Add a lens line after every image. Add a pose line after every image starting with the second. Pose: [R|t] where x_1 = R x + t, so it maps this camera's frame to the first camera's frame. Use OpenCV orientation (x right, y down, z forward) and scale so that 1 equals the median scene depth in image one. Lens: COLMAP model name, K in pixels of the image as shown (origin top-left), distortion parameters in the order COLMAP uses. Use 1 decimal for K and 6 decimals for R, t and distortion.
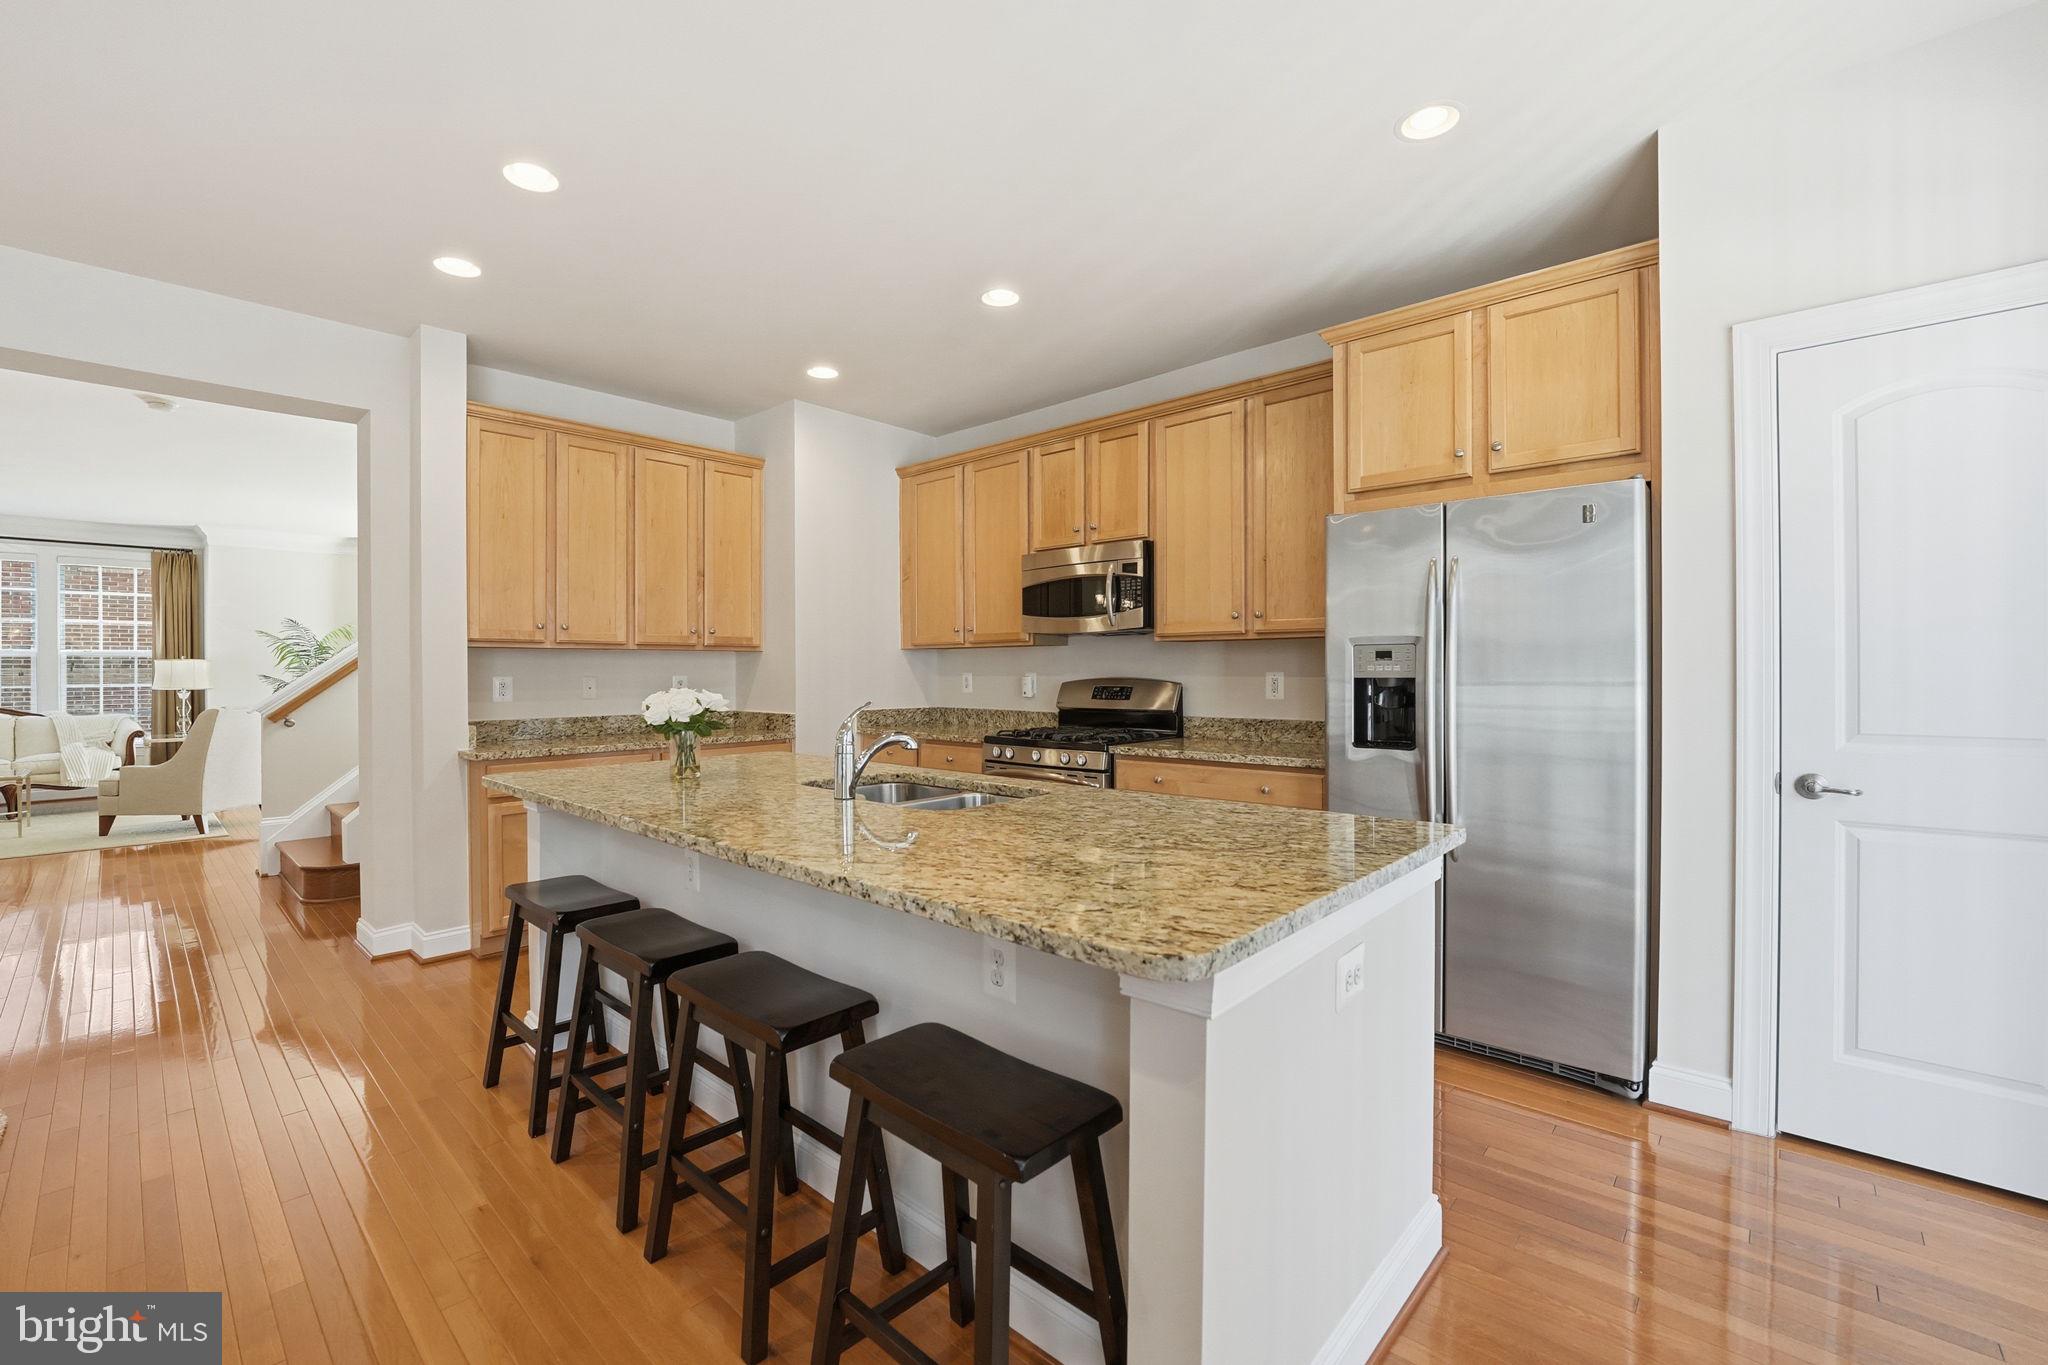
lens RADIAL K [[862.8, 0, 1016.2], [0, 862.8, 673.9], [0, 0, 1]] dist [0.001188, -0.019038]
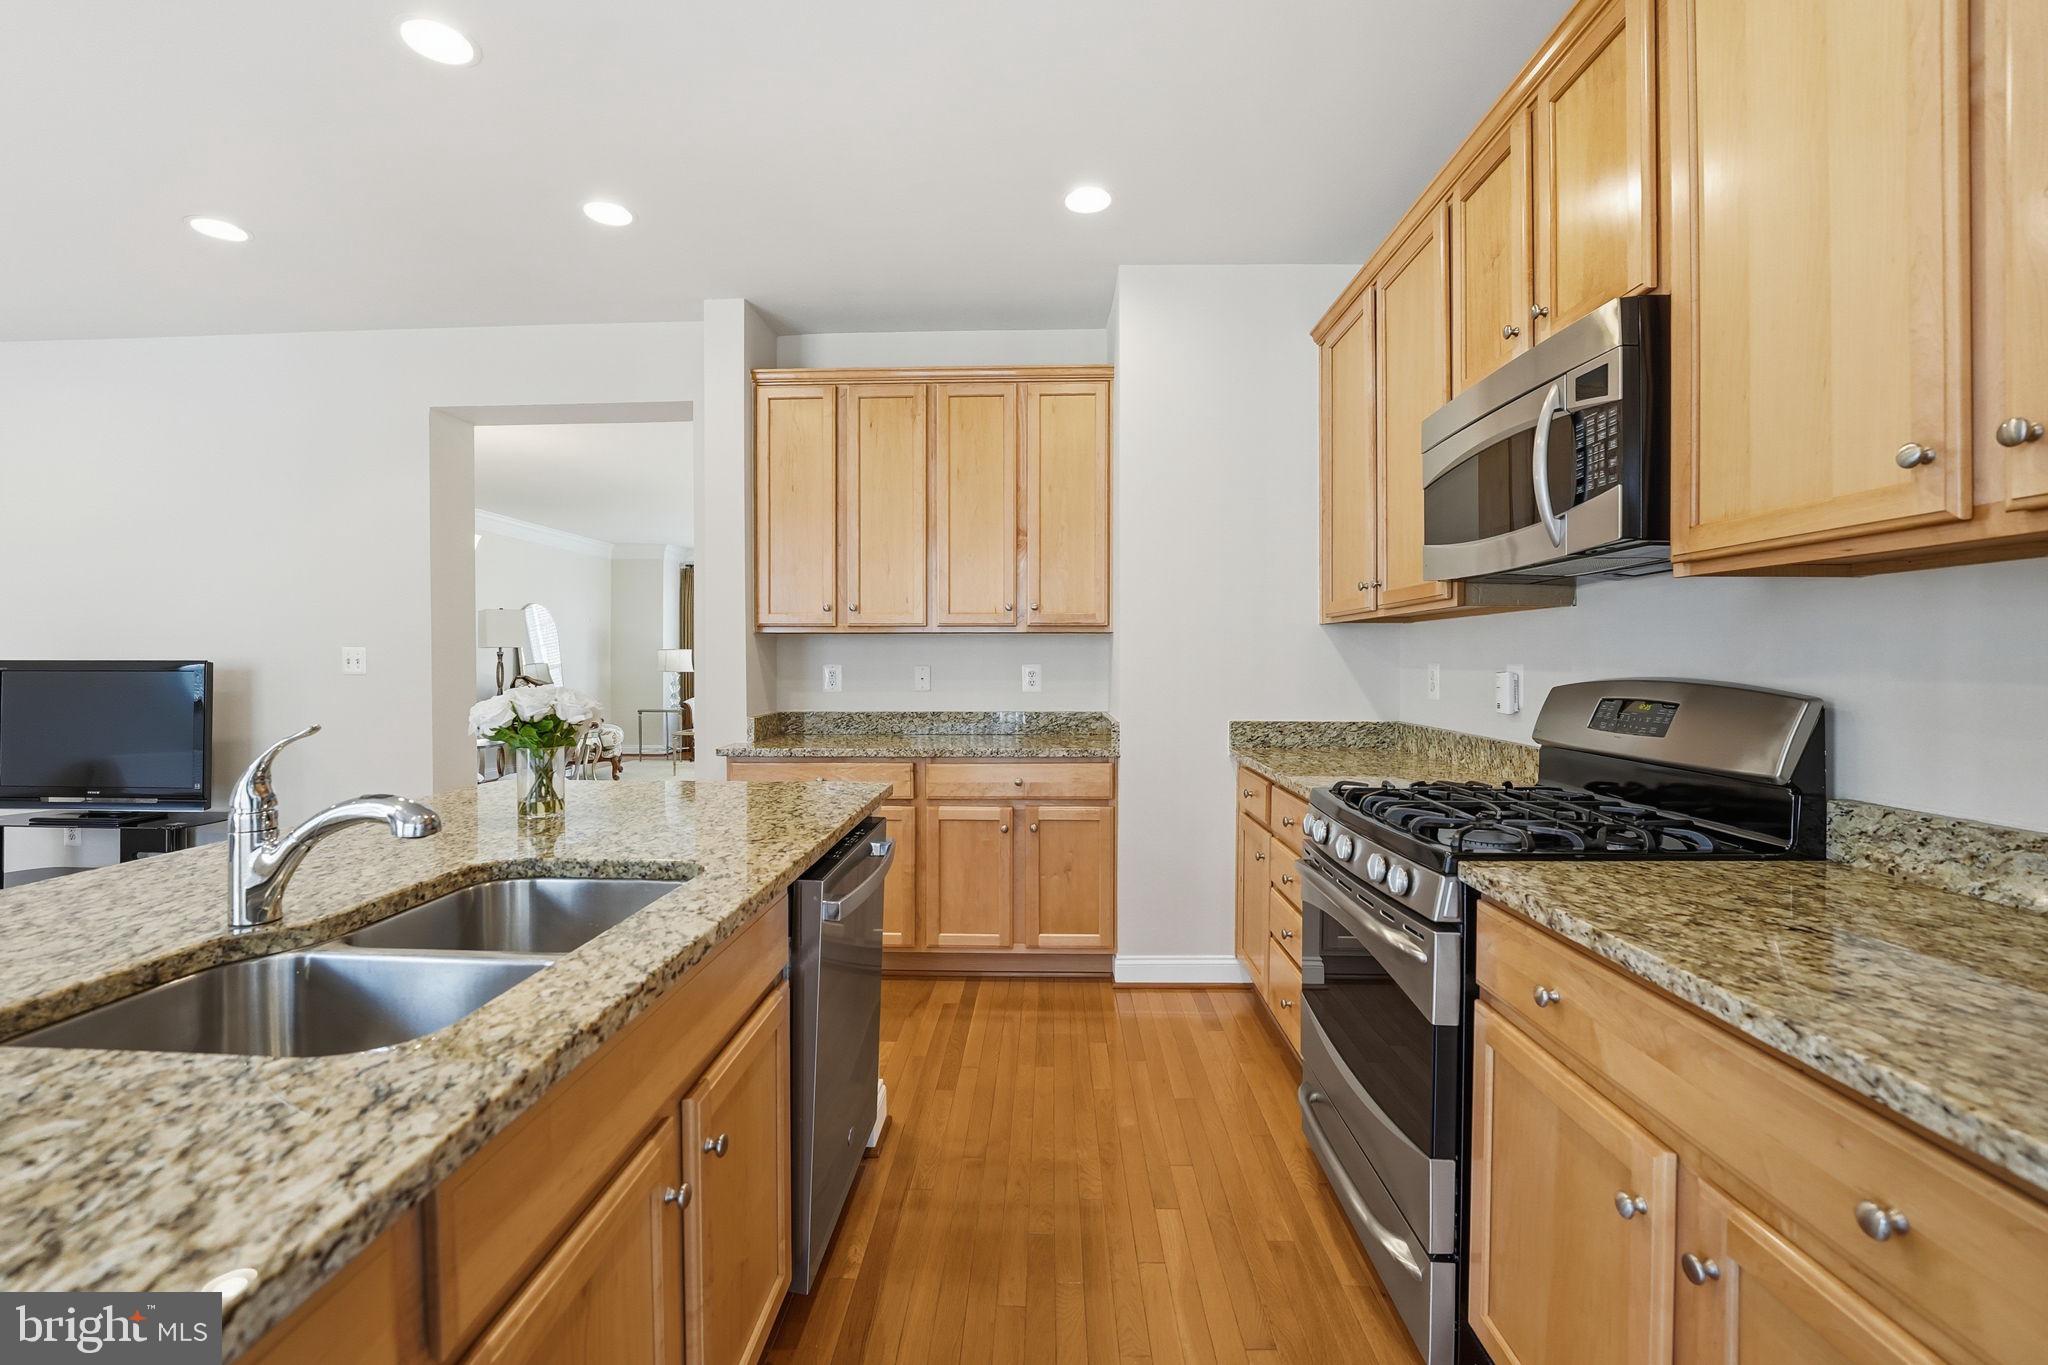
lens RADIAL K [[862.8, 0, 1016.2], [0, 862.8, 673.9], [0, 0, 1]] dist [0.001188, -0.019038]
pose [[0.655888, 0.015693, -0.754695, 0.256284], [-0.004406, 0.999846, 0.016962, -0.004339], [0.754845, -0.007800, 0.655856, 0.589344]]
